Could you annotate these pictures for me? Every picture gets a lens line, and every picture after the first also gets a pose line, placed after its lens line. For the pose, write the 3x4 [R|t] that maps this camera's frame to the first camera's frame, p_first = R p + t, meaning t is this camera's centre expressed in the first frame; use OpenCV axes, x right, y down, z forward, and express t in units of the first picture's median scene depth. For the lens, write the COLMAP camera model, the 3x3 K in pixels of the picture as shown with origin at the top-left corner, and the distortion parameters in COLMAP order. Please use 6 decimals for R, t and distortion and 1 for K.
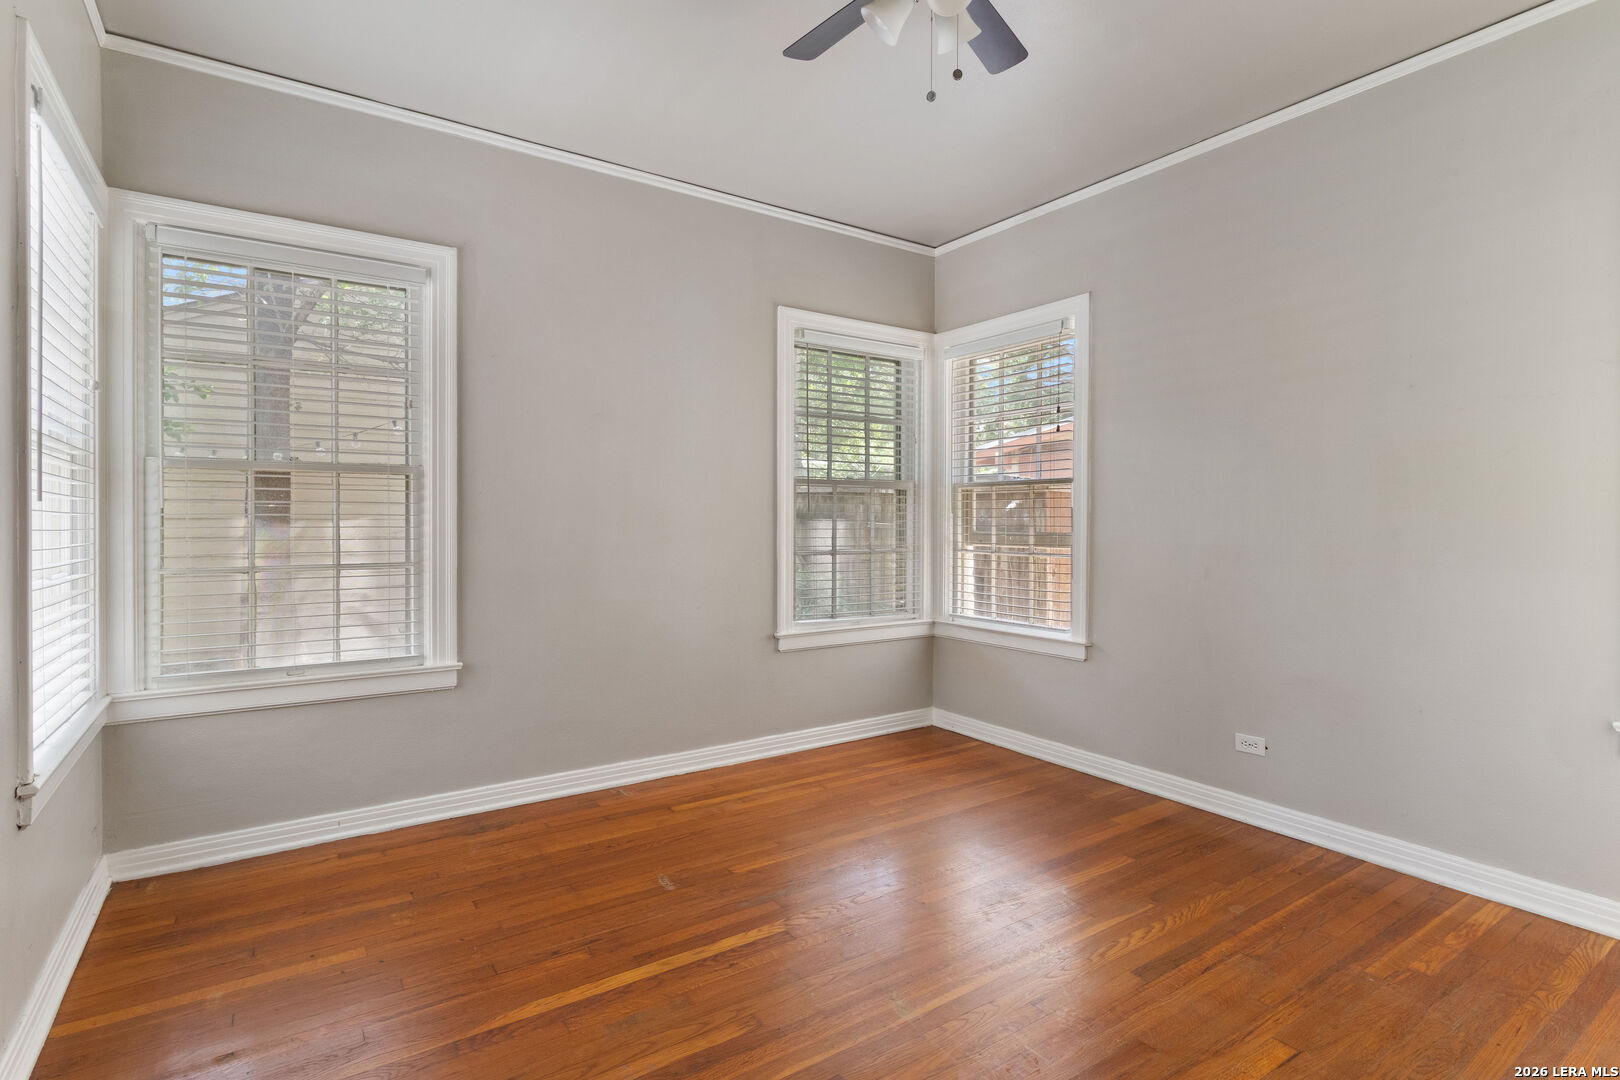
lens RADIAL K [[810.3, 0, 839.2], [0, 810.3, 523.3], [0, 0, 1]] dist [0.001472, -0.000674]
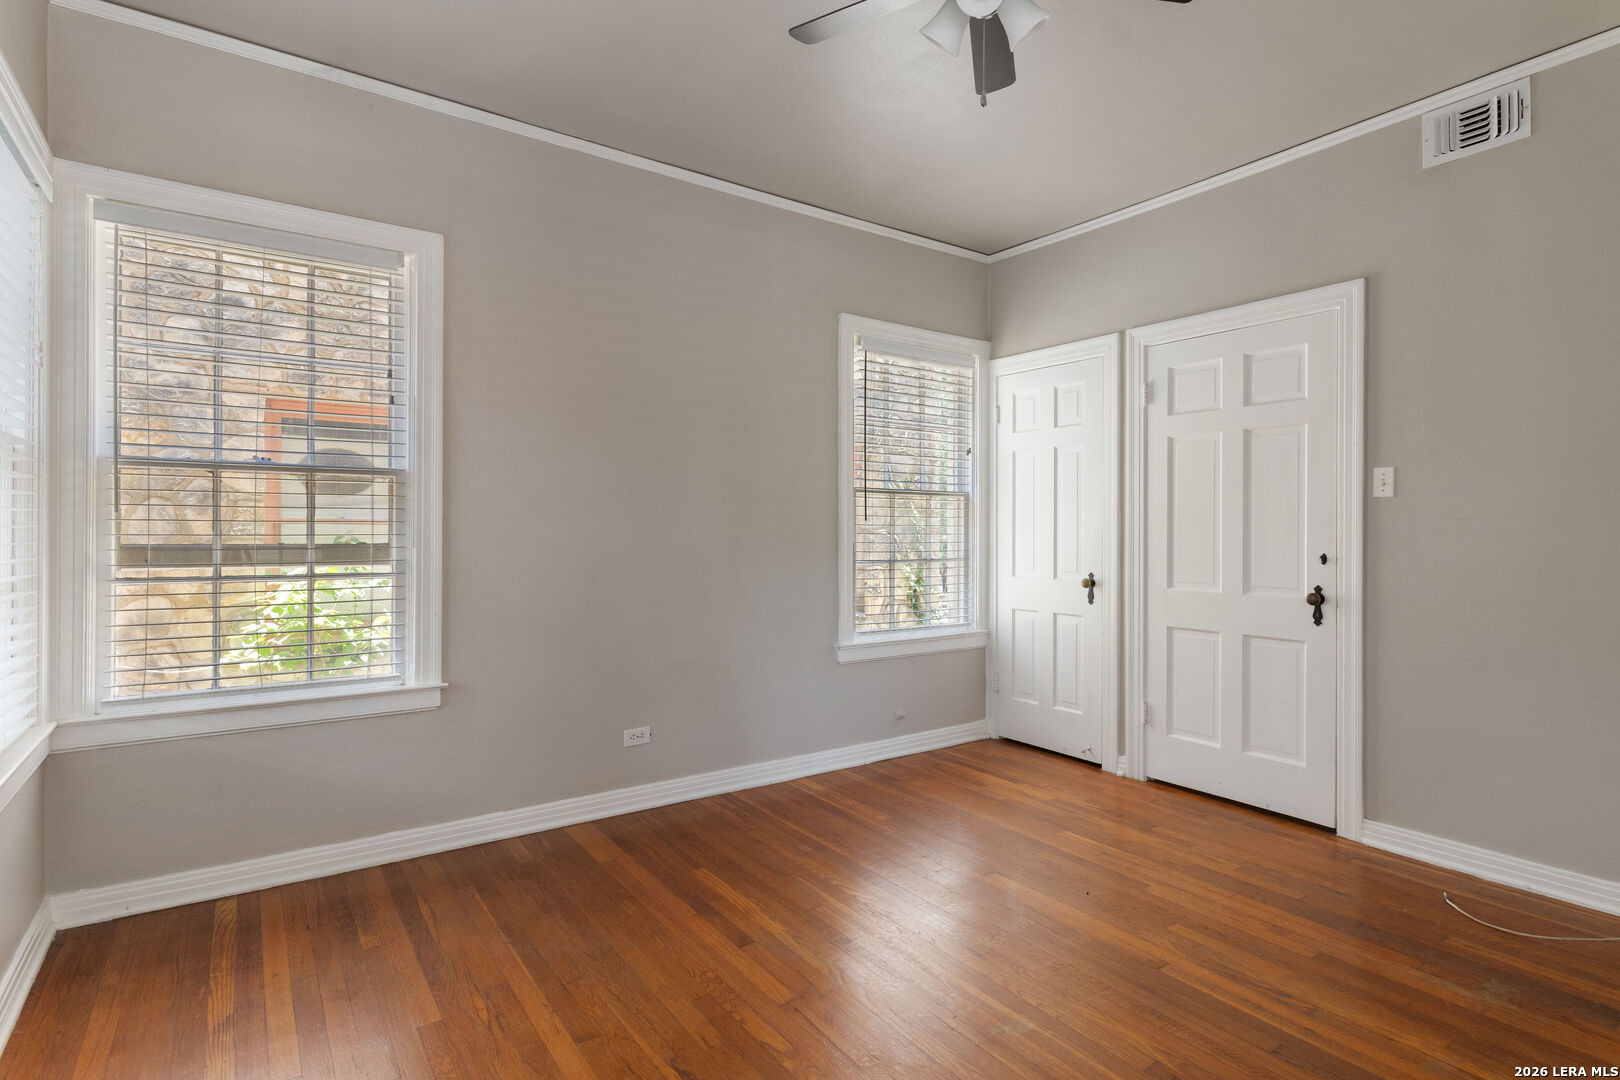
lens RADIAL K [[810.5, 0, 812.1], [0, 810.5, 523.6], [0, 0, 1]] dist [0.000531, -0.000658]
pose [[0.014688, -0.000983, 0.999892, -0.530558], [0.003304, 0.999994, 0.000935, -0.006636], [-0.999887, 0.003290, 0.014692, 0.721293]]
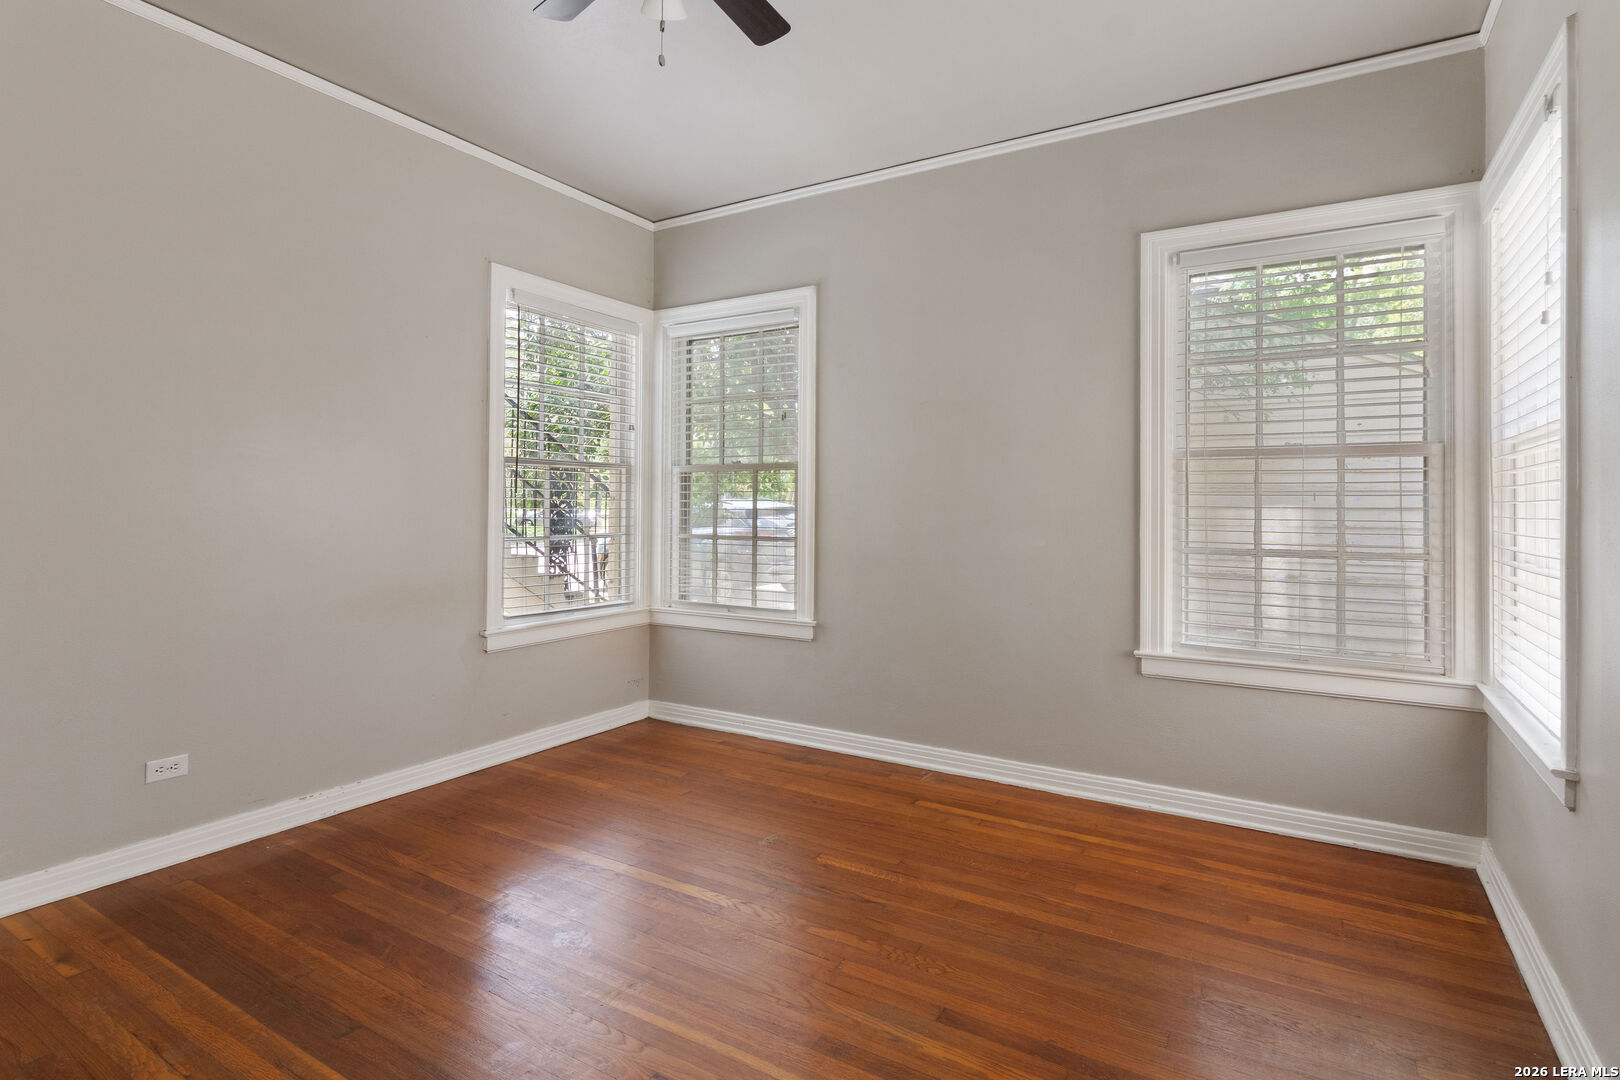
lens RADIAL K [[839.0, 0, 808.1], [0, 839.0, 490.5], [0, 0, 1]] dist [-0.001137, -0.001431]
pose [[0.387637, -0.013351, -0.921716, 0.661222], [-0.006713, 0.999828, -0.017306, -0.003350], [0.921788, 0.012895, 0.387480, 0.471136]]
